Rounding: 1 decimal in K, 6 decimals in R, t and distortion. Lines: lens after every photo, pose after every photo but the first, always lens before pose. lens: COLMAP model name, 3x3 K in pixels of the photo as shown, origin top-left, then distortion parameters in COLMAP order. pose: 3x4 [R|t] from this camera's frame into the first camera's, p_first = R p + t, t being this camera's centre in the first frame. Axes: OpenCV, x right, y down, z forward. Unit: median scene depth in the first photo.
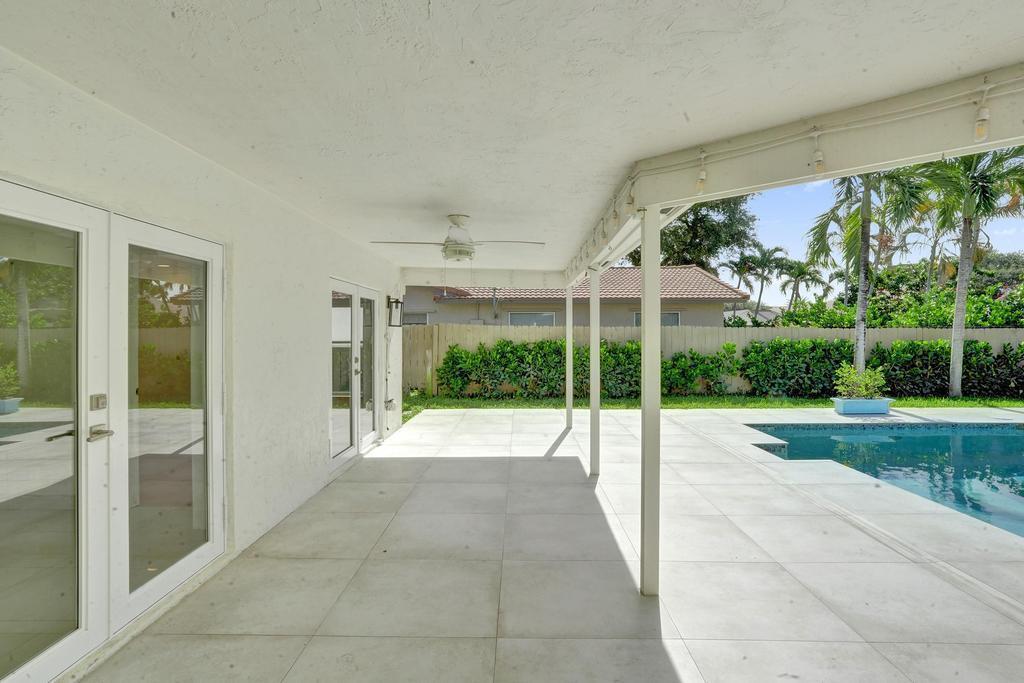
lens RADIAL K [[544.5, 0, 508.4], [0, 544.5, 333.2], [0, 0, 1]] dist [-0.052256, 0.023805]
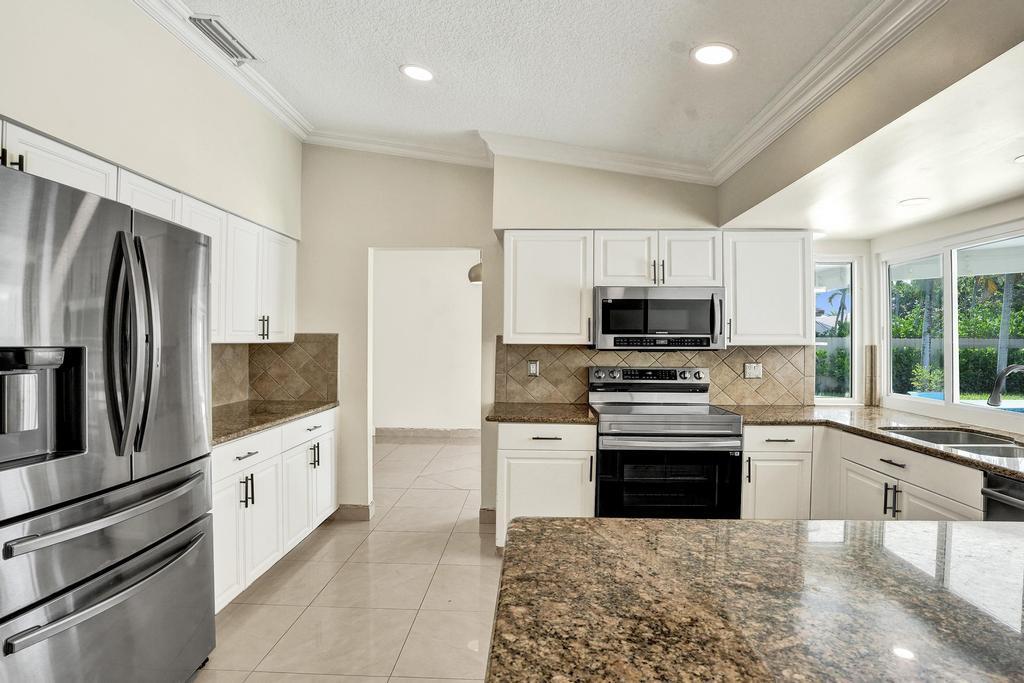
lens RADIAL K [[544.5, 0, 541.2], [0, 544.5, 341.0], [0, 0, 1]] dist [-0.052256, 0.023805]
pose [[0.999999, 0.000086, -0.001728, -0.246895], [-0.000094, 0.999988, -0.004812, 0.002758], [0.001728, 0.004812, 0.999987, -0.260269]]
